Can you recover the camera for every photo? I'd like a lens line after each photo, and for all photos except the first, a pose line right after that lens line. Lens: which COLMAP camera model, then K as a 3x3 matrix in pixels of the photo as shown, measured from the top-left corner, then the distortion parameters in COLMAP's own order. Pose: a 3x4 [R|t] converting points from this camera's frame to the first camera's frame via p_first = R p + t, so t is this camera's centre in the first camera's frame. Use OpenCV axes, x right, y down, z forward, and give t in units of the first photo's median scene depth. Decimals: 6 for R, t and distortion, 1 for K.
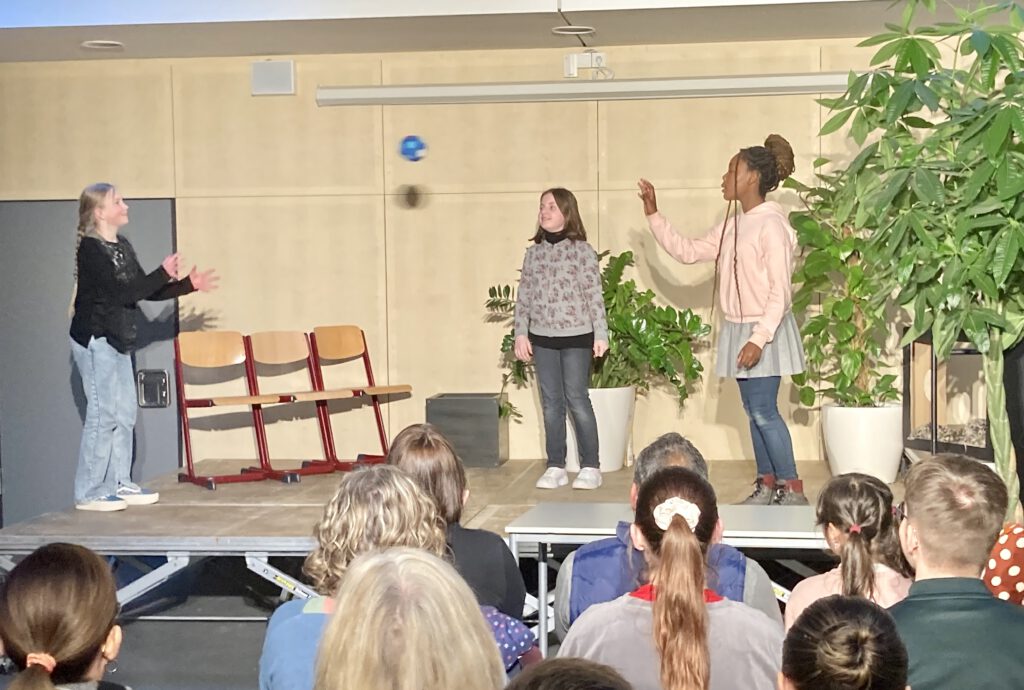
lens RADIAL K [[1748.4, 0, 518.5], [0, 1748.4, 353.2], [0, 0, 1]] dist [0.137619, 0.000000]
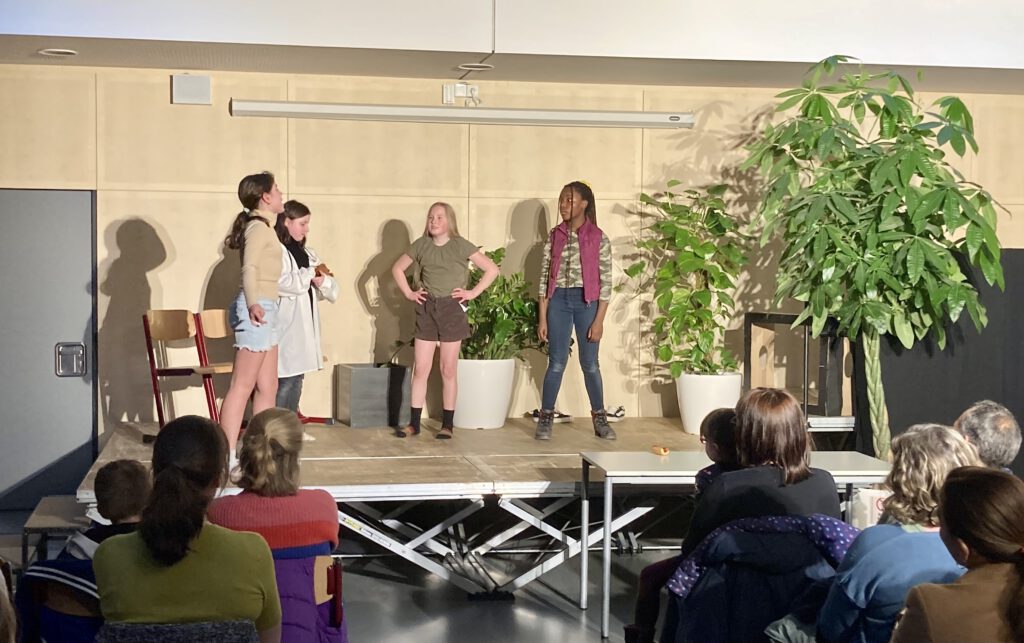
lens RADIAL K [[1463.3, 0, 495.3], [0, 1463.3, 336.4], [0, 0, 1]] dist [0.106831, 0.000000]
pose [[0.954697, 0.006795, 0.297502, -0.241097], [-0.008399, 0.999956, 0.004116, -0.000468], [-0.297461, -0.006428, 0.954712, 0.019548]]
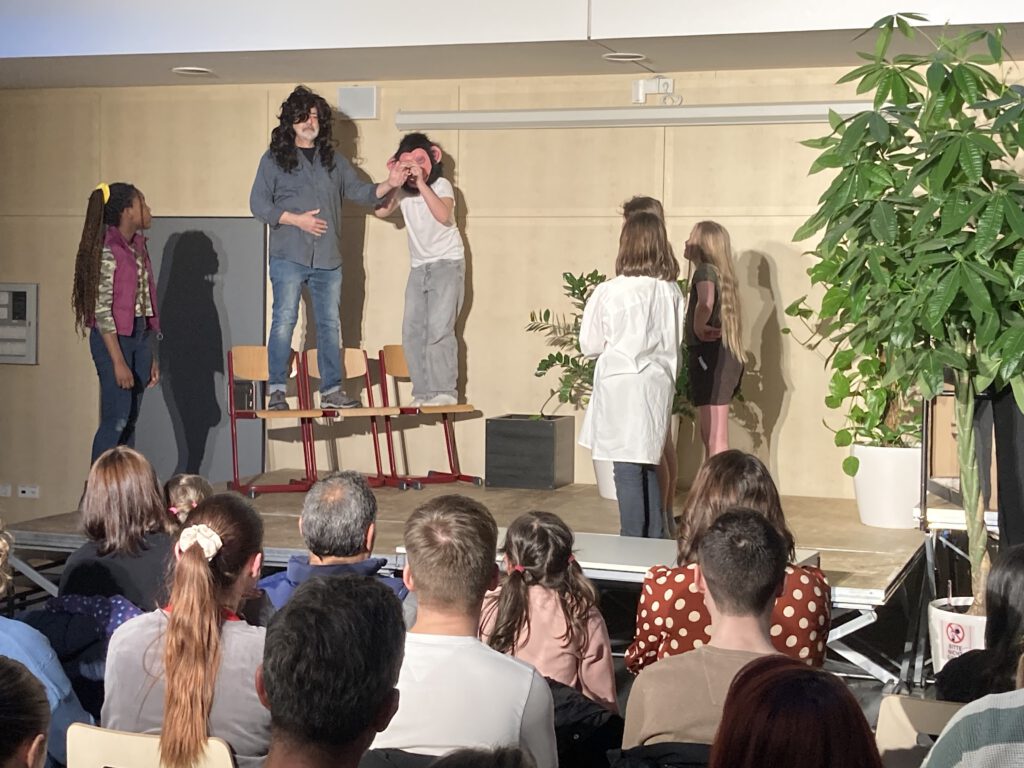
lens RADIAL K [[1745.5, 0, 514.1], [0, 1745.5, 377.2], [0, 0, 1]] dist [0.115108, 0.000000]
pose [[0.979096, 0.036505, -0.200095, 0.165616], [-0.035624, 0.999333, 0.008004, -0.006951], [0.200253, -0.000708, 0.979744, 0.010067]]
